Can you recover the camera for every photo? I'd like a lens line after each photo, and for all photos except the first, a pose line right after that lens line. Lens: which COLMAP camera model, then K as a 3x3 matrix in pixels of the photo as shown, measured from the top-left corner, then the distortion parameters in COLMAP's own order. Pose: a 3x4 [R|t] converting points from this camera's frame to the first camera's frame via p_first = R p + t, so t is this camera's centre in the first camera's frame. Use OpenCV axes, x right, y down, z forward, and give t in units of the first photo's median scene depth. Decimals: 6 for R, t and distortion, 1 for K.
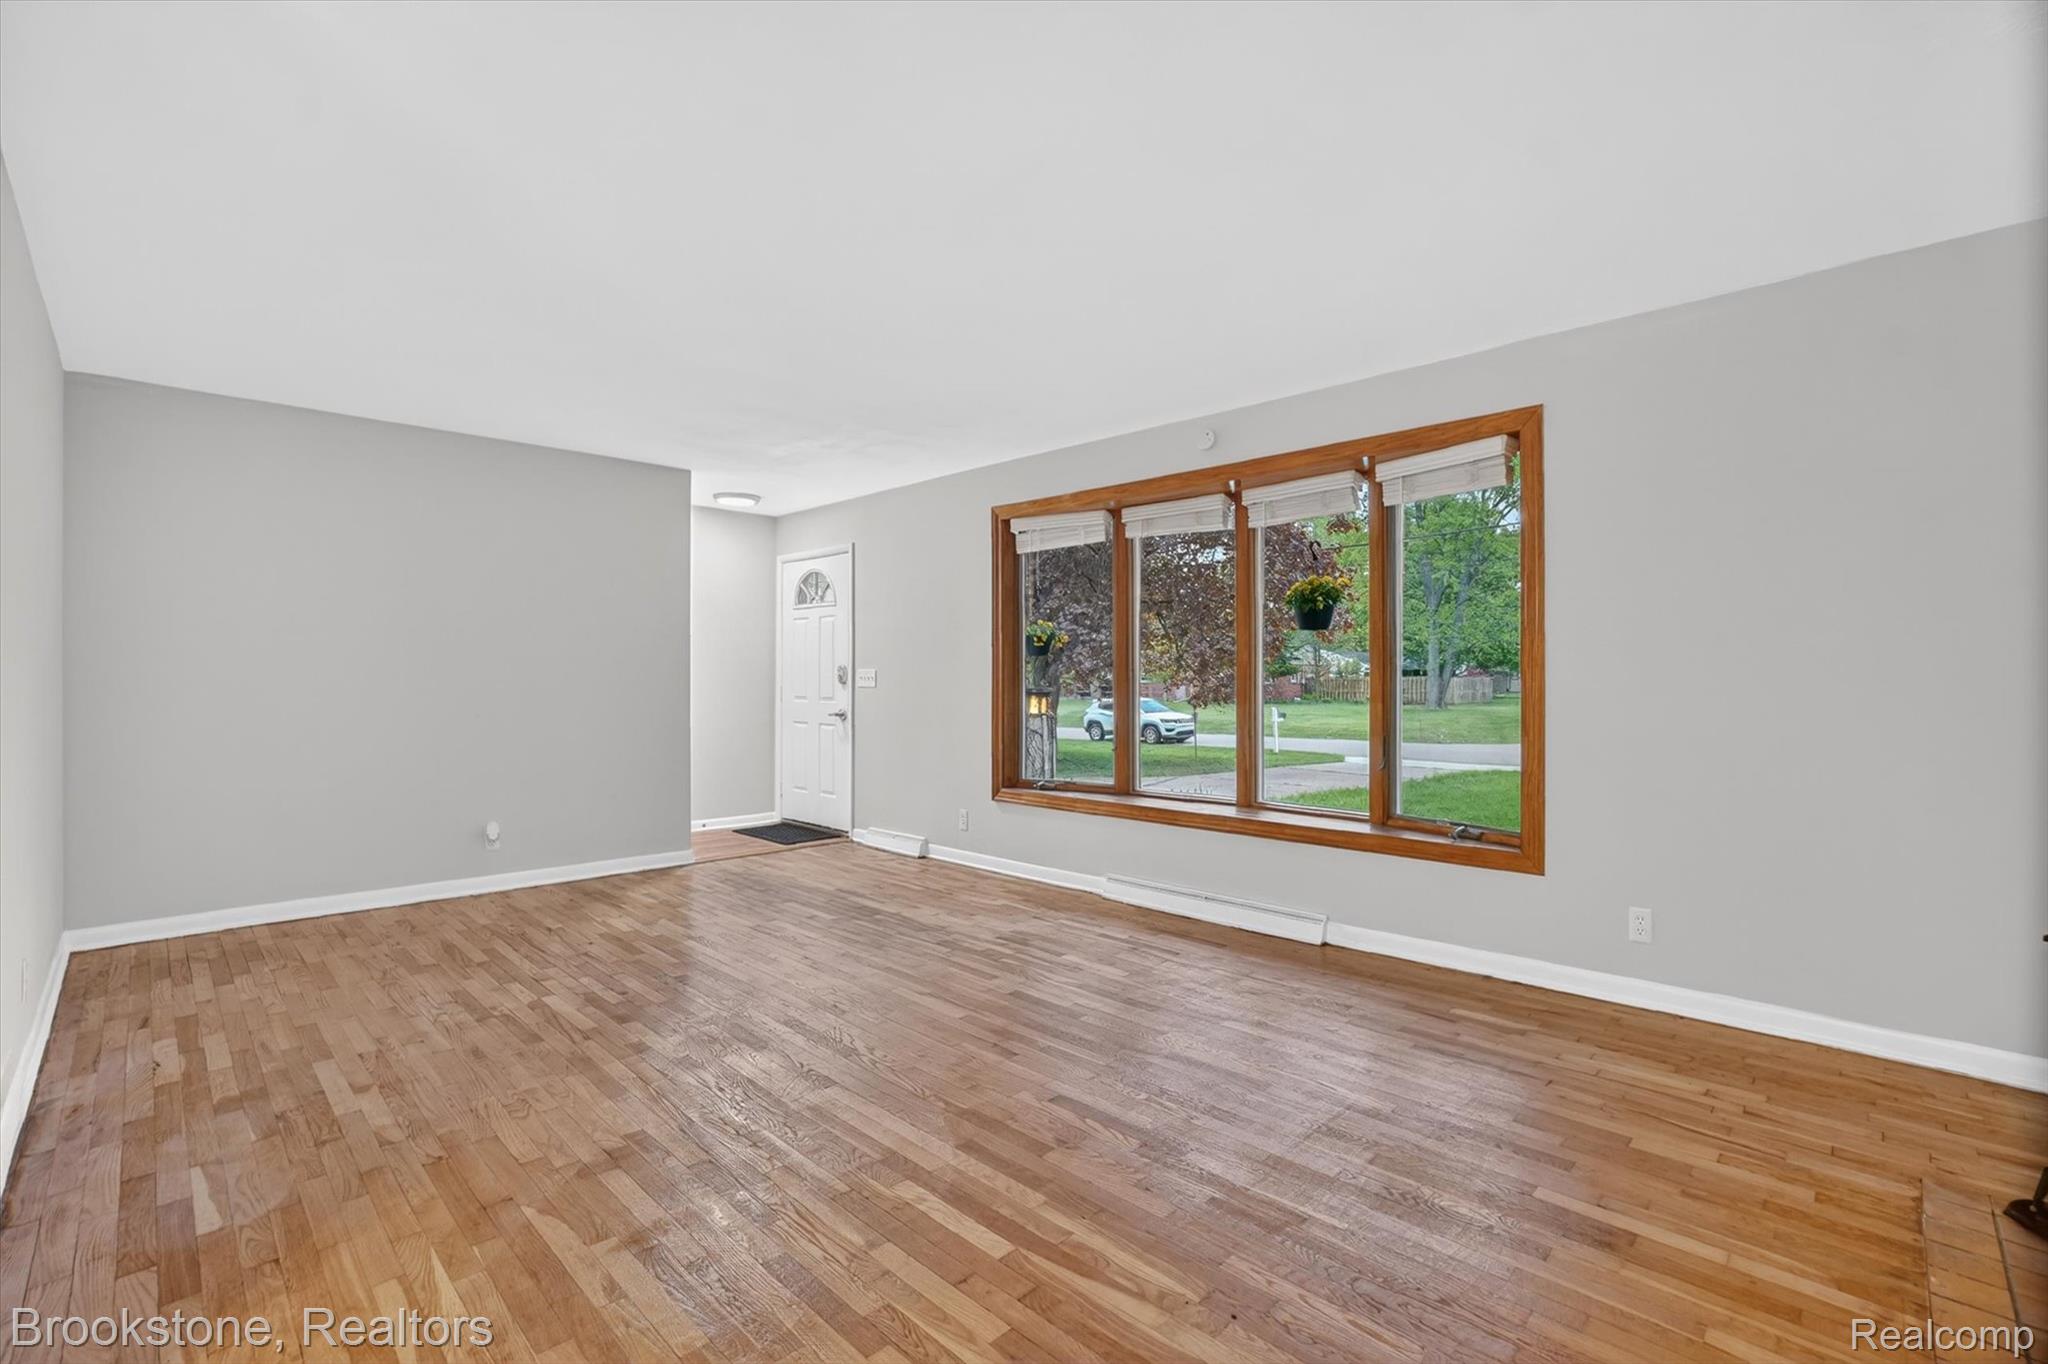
lens RADIAL K [[916.6, 0, 1024.0], [0, 916.6, 682.0], [0, 0, 1]] dist [-0.066599, 0.028497]
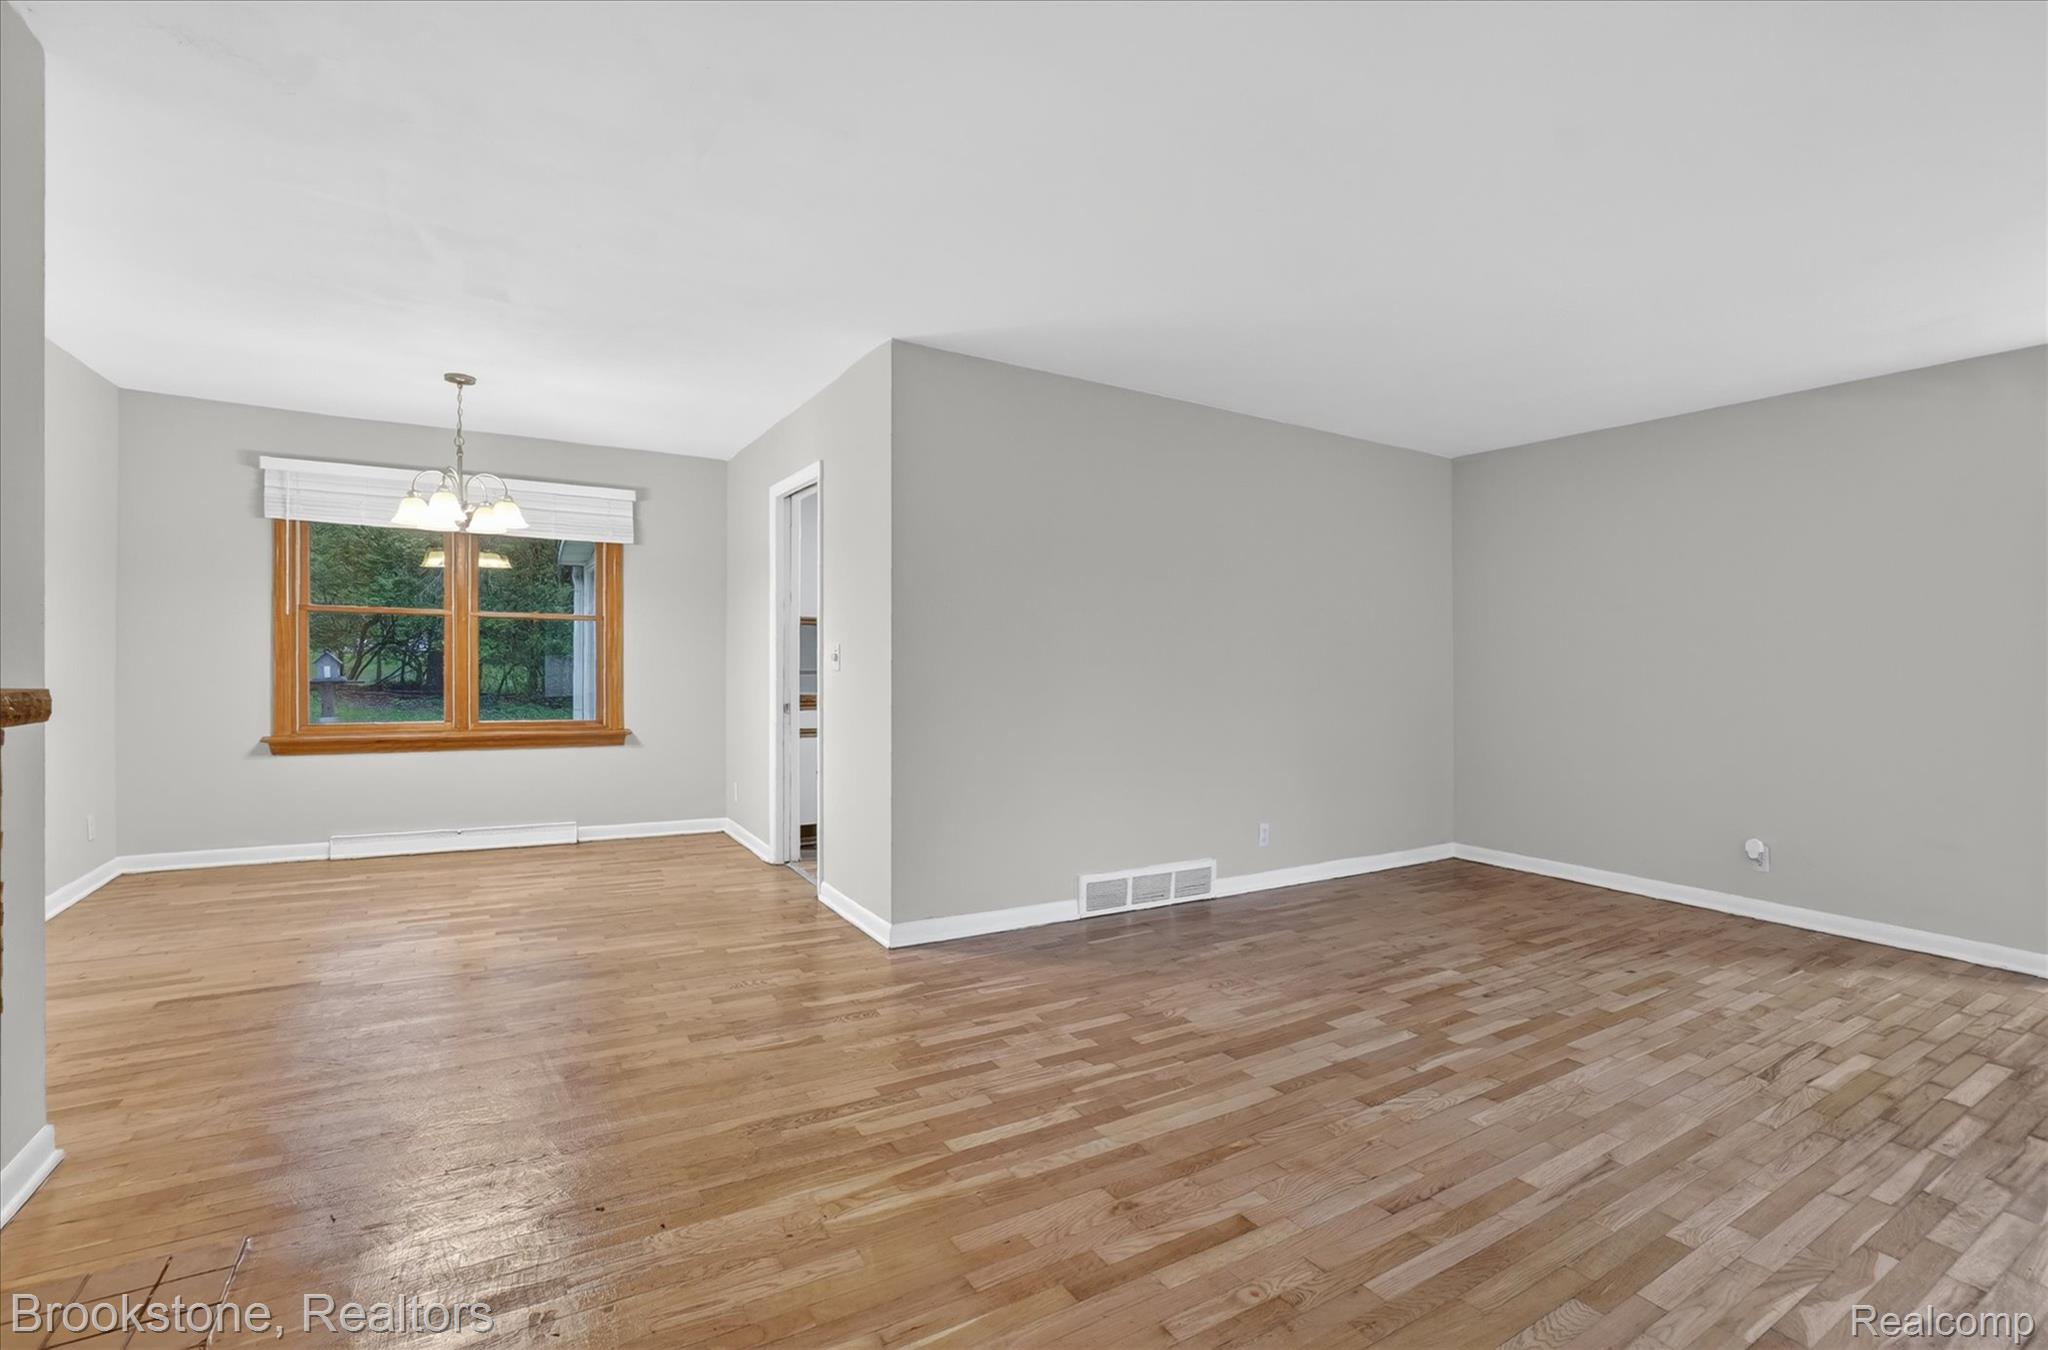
lens RADIAL K [[929.3, 0, 1024.0], [0, 929.3, 675.0], [0, 0, 1]] dist [-0.057174, 0.018352]
pose [[-0.252074, 0.005846, -0.967690, 0.666287], [-0.020090, 0.999735, 0.011273, 0.005921], [0.967500, 0.022282, -0.251889, 0.833223]]
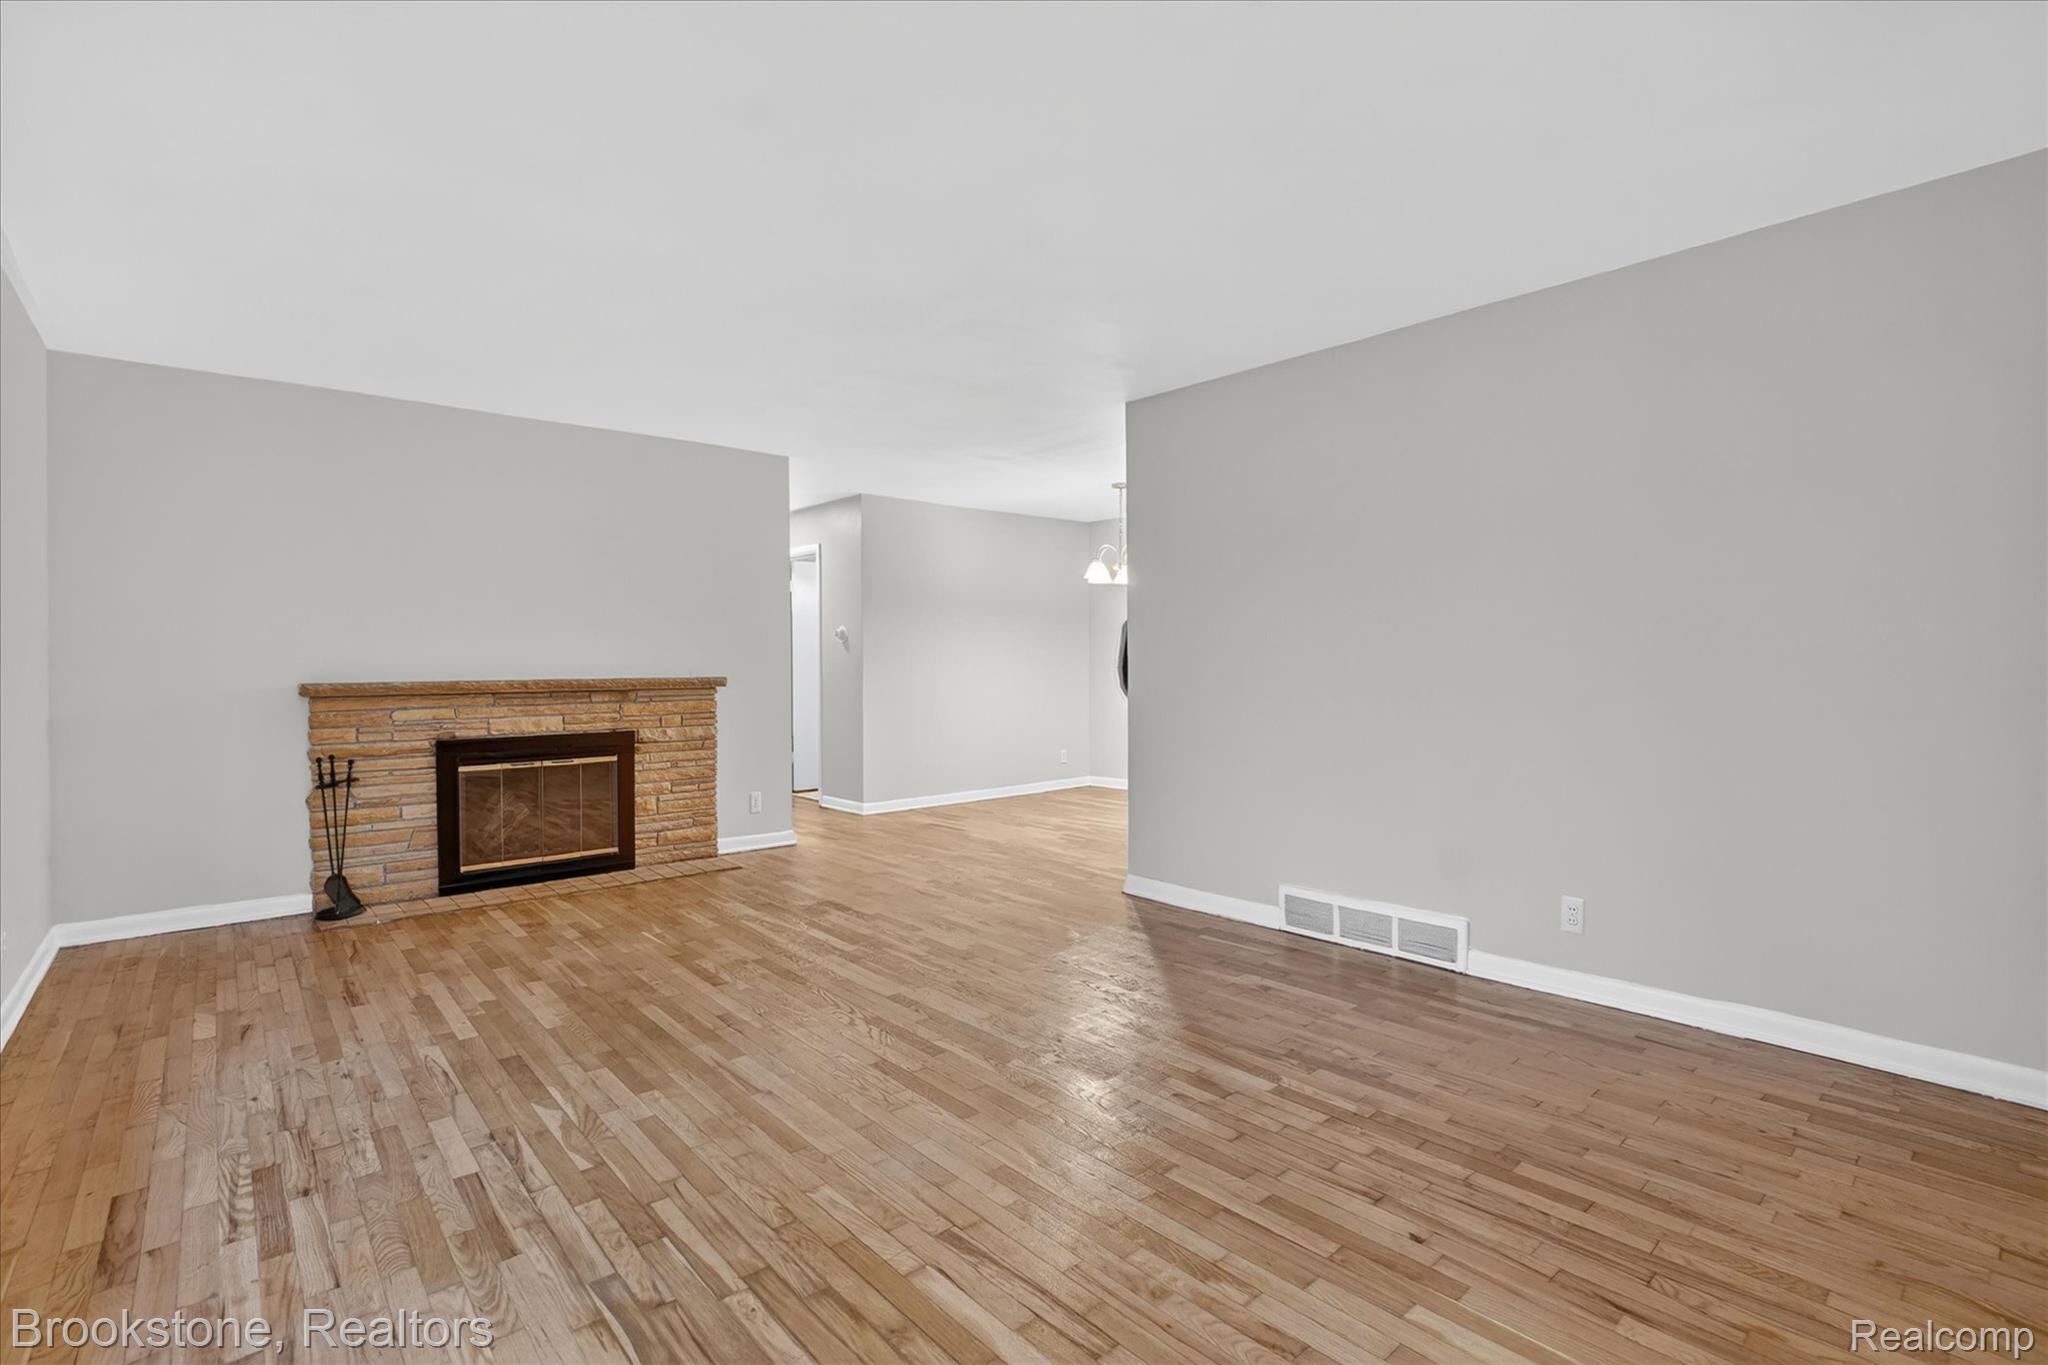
lens RADIAL K [[916.6, 0, 1024.0], [0, 916.6, 682.5], [0, 0, 1]] dist [-0.066599, 0.028497]
pose [[-0.997952, 0.003495, 0.063865, -0.404051], [0.005129, 0.999663, 0.025437, -0.004212], [-0.063755, 0.025712, -0.997634, 1.880800]]
